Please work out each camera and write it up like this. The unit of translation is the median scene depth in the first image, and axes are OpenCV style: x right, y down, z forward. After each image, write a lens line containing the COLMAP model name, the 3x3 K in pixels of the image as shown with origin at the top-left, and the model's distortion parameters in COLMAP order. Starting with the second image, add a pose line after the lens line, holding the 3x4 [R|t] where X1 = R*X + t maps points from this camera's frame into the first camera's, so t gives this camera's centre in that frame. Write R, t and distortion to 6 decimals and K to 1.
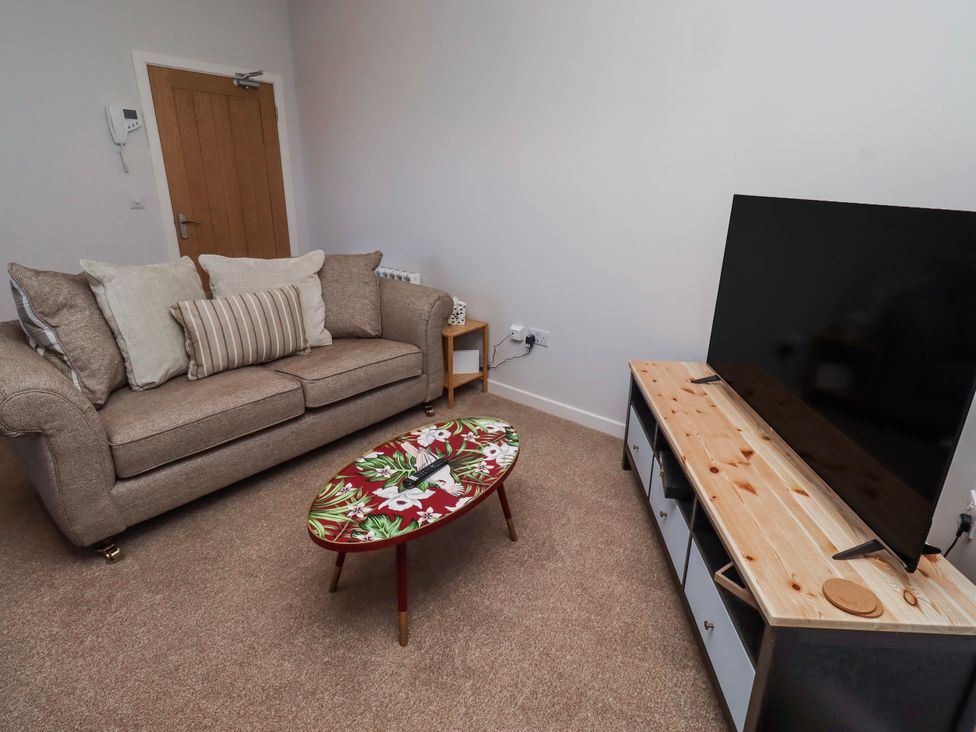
lens RADIAL K [[507.5, 0, 493.6], [0, 507.5, 362.0], [0, 0, 1]] dist [-0.000086, 0.003227]
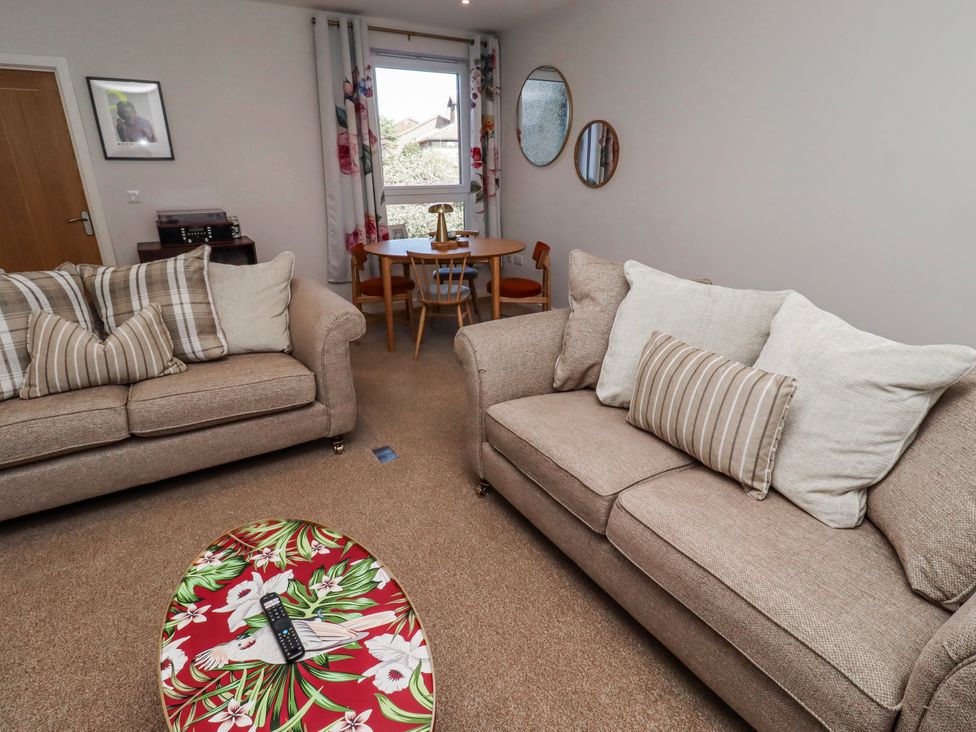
lens RADIAL K [[530.6, 0, 501.4], [0, 530.6, 348.4], [0, 0, 1]] dist [0.004885, -0.002654]
pose [[-0.316199, 0.288844, -0.903652, 0.278281], [-0.328074, 0.860463, 0.389835, -0.426683], [0.890161, 0.419730, -0.177315, 1.171592]]
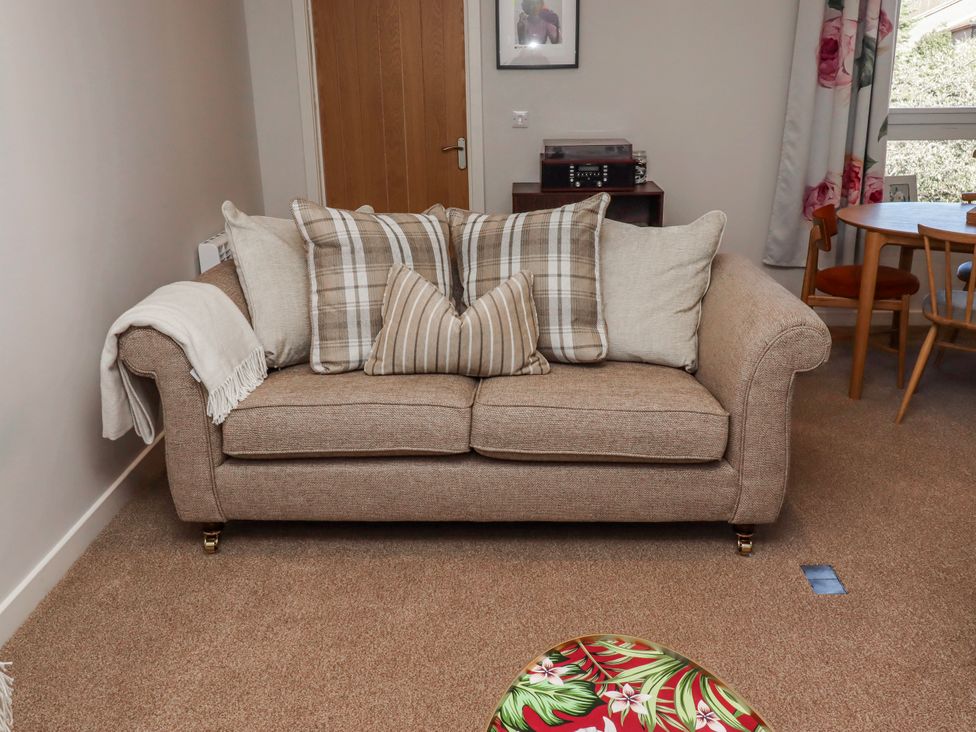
lens RADIAL K [[874.1, 0, 501.2], [0, 874.1, 342.4], [0, 0, 1]] dist [-0.002575, 0.019247]
pose [[-0.793036, 0.165027, -0.586395, 0.274107], [-0.212517, 0.827183, 0.520197, -0.404395], [0.570903, 0.537154, -0.620915, 1.108674]]
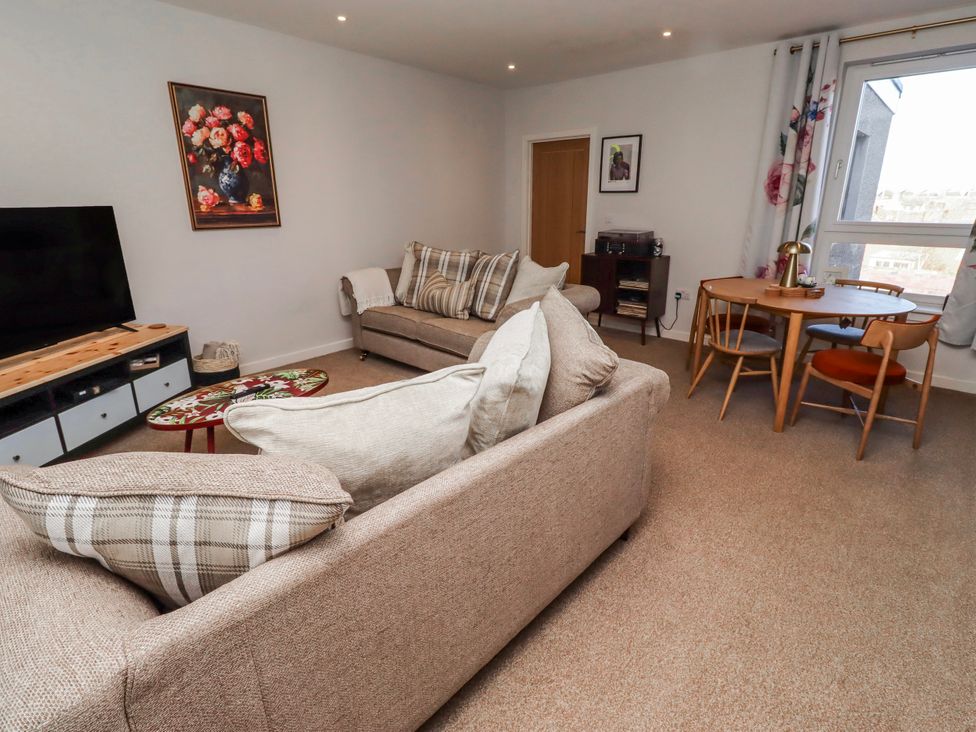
lens RADIAL K [[507.5, 0, 493.5], [0, 507.5, 351.0], [0, 0, 1]] dist [-0.000086, 0.003227]
pose [[-0.998844, -0.033042, 0.034909, -0.873902], [-0.005425, 0.799122, 0.601144, -0.768850], [-0.047760, 0.600260, -0.798378, 2.024386]]
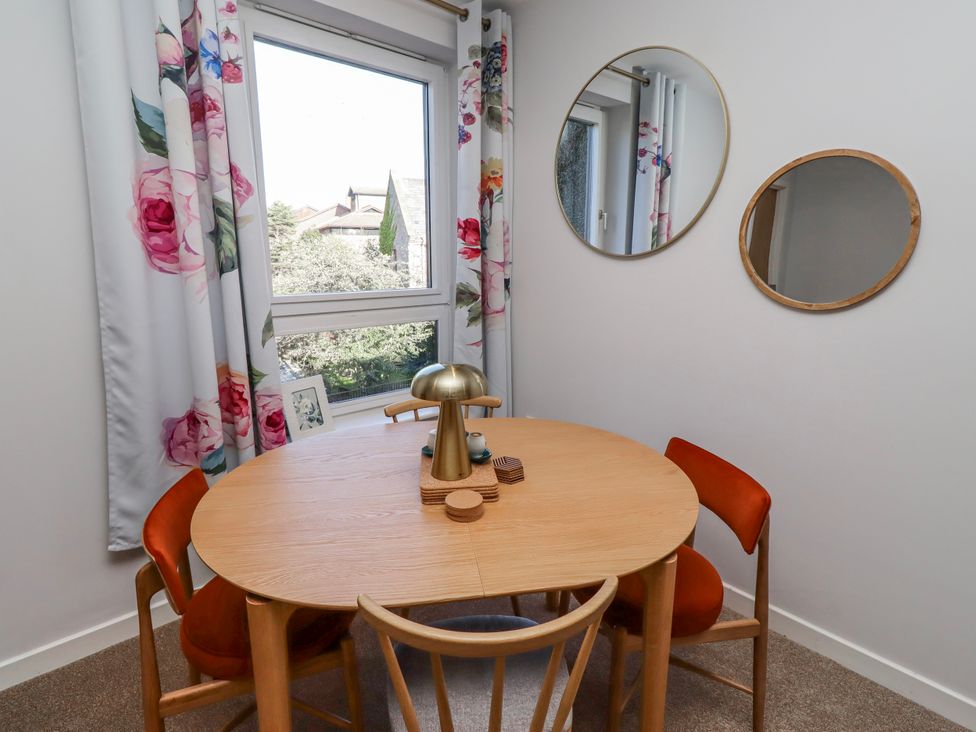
lens RADIAL K [[530.6, 0, 503.4], [0, 530.6, 356.8], [0, 0, 1]] dist [0.004885, -0.002654]
pose [[-0.137382, 0.166693, -0.976391, -1.160742], [-0.348571, 0.914549, 0.205180, -0.179563], [0.927159, 0.368529, -0.067539, 0.391140]]
